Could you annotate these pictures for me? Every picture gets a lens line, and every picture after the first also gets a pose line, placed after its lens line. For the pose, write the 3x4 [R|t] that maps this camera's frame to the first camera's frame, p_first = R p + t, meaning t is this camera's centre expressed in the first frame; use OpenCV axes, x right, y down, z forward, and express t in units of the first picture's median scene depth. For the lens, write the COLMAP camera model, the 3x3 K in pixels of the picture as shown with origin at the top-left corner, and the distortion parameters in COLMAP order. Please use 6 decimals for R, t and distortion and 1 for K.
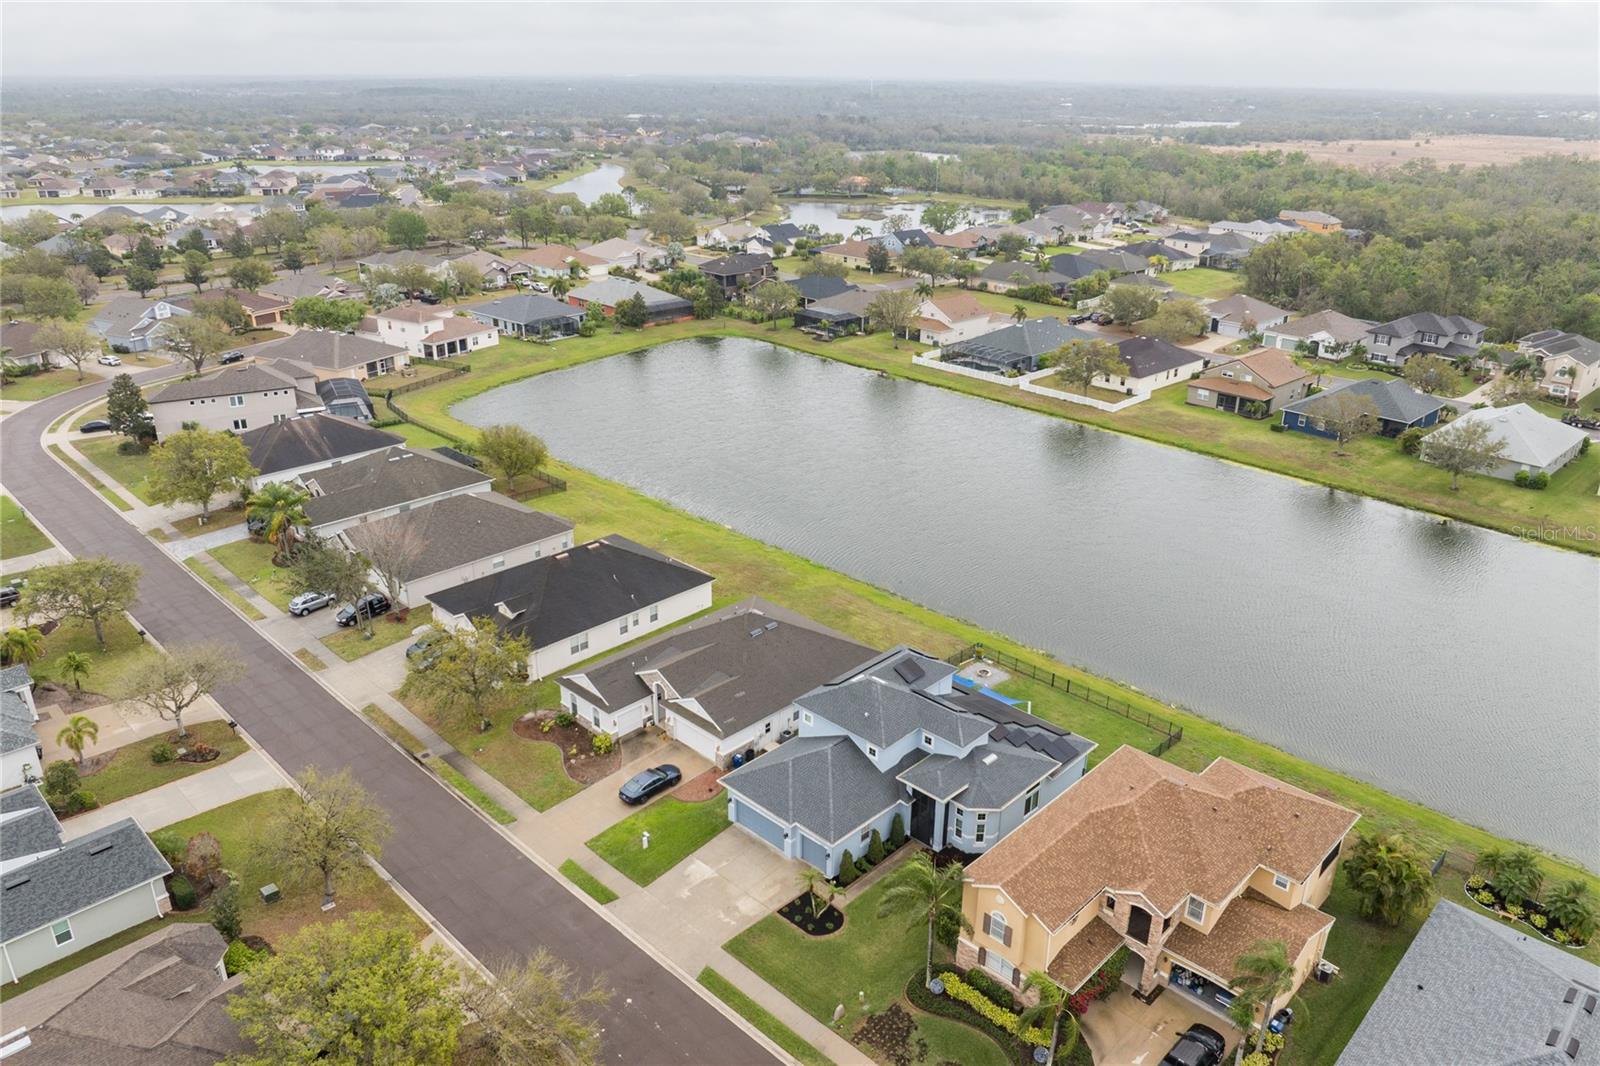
lens RADIAL K [[1121.7, 0, 808.4], [0, 1121.7, 524.4], [0, 0, 1]] dist [-0.035187, -0.008341]
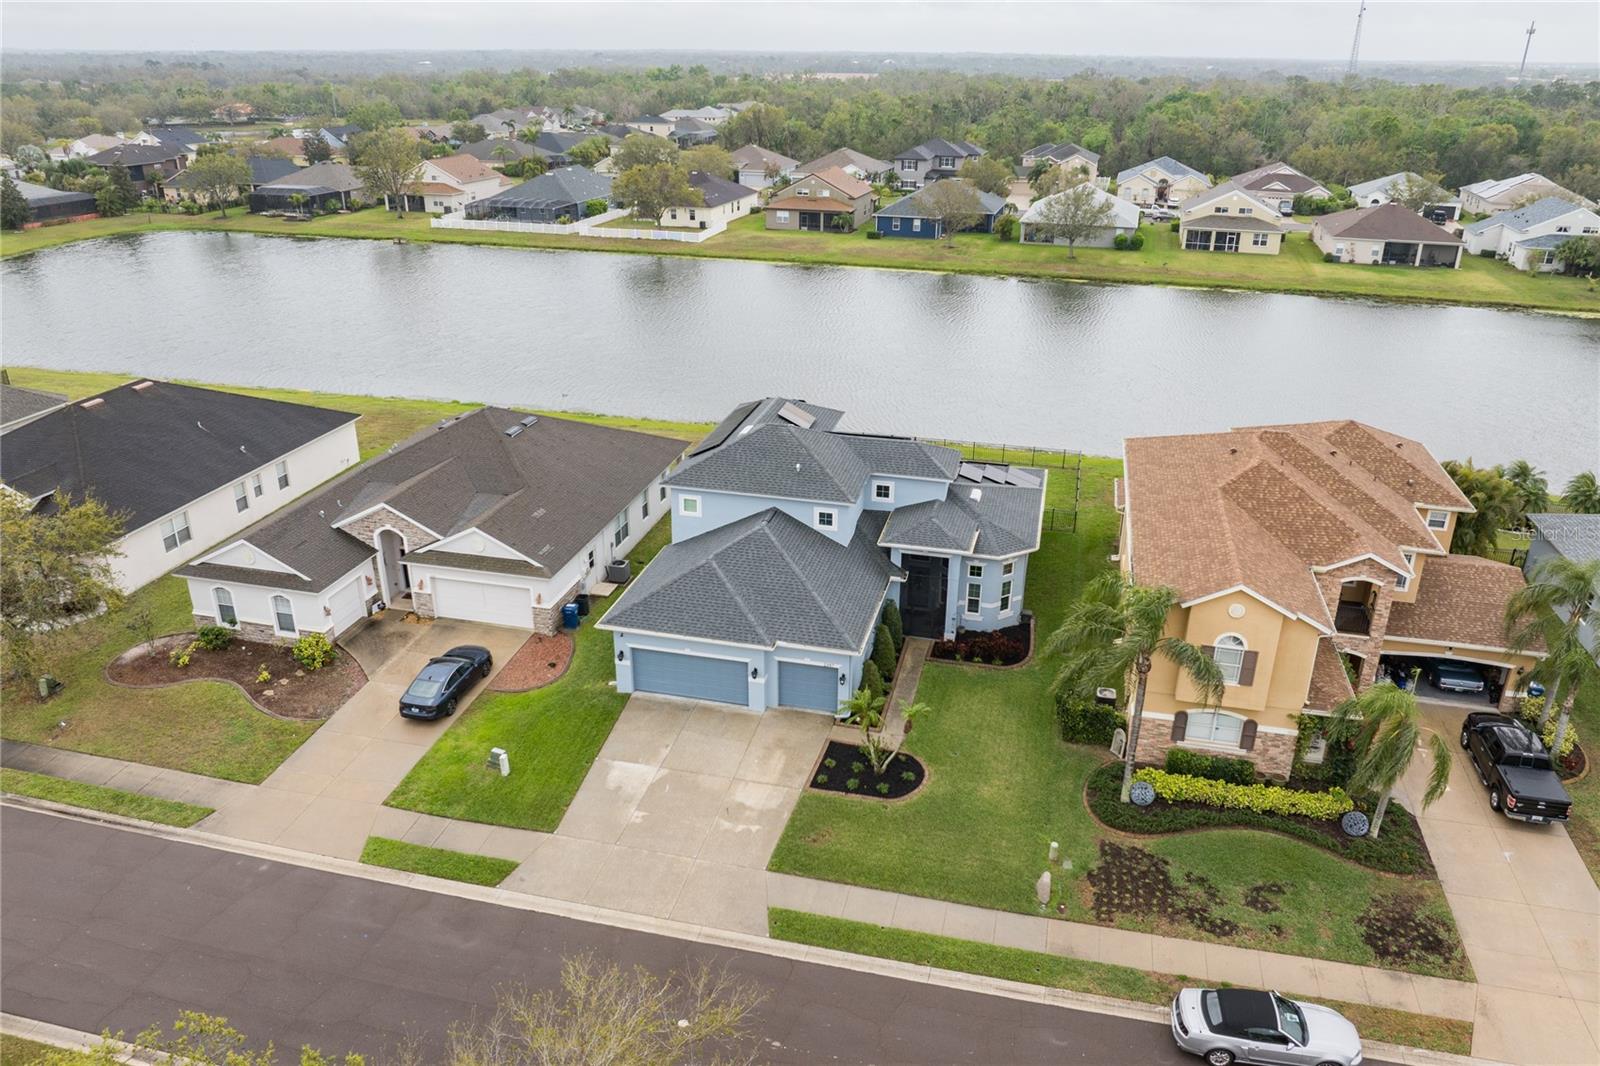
lens RADIAL K [[1121.7, 0, 808.4], [0, 1121.7, 524.4], [0, 0, 1]] dist [-0.035187, -0.008341]
pose [[0.860627, -0.200382, 0.468154, -0.216984], [0.189590, 0.979319, 0.070643, 0.141393], [-0.472628, 0.027960, 0.880818, 0.398630]]
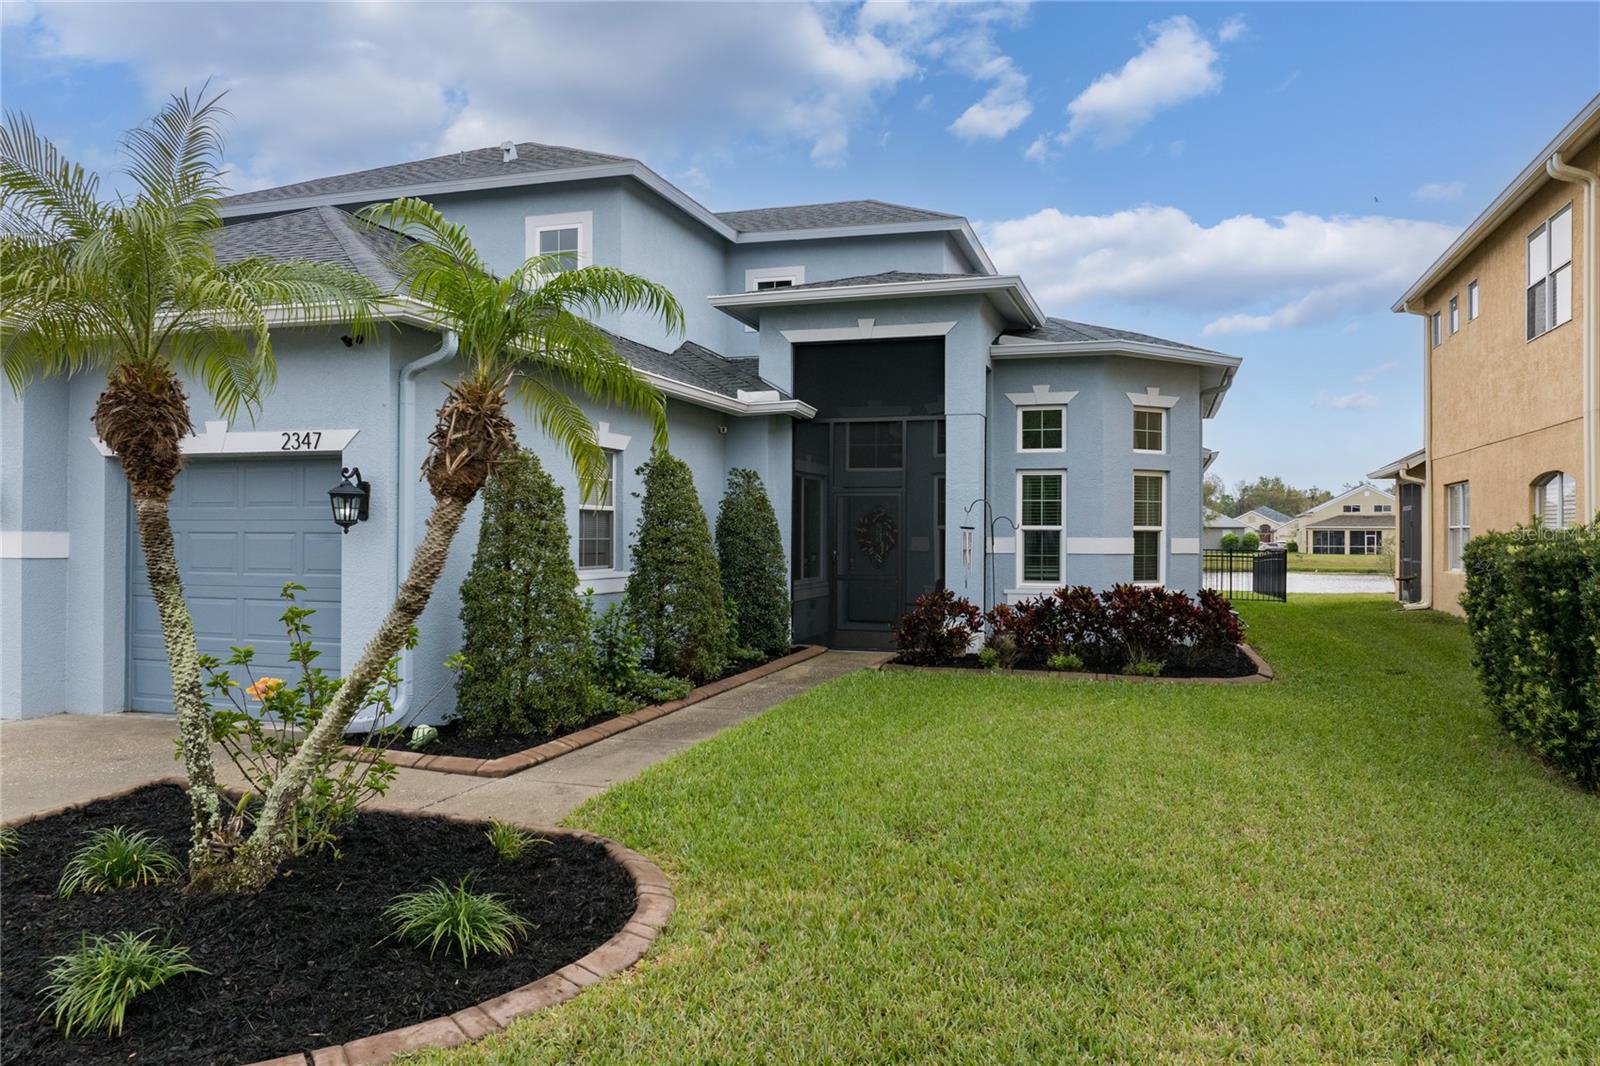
lens RADIAL K [[1121.7, 0, 808.4], [0, 1121.7, 524.4], [0, 0, 1]] dist [-0.035187, -0.008341]
pose [[0.895145, 0.004064, 0.445757, 0.006866], [0.165771, 0.925211, -0.341329, 0.287517], [-0.413806, 0.379432, 0.827524, 0.735580]]
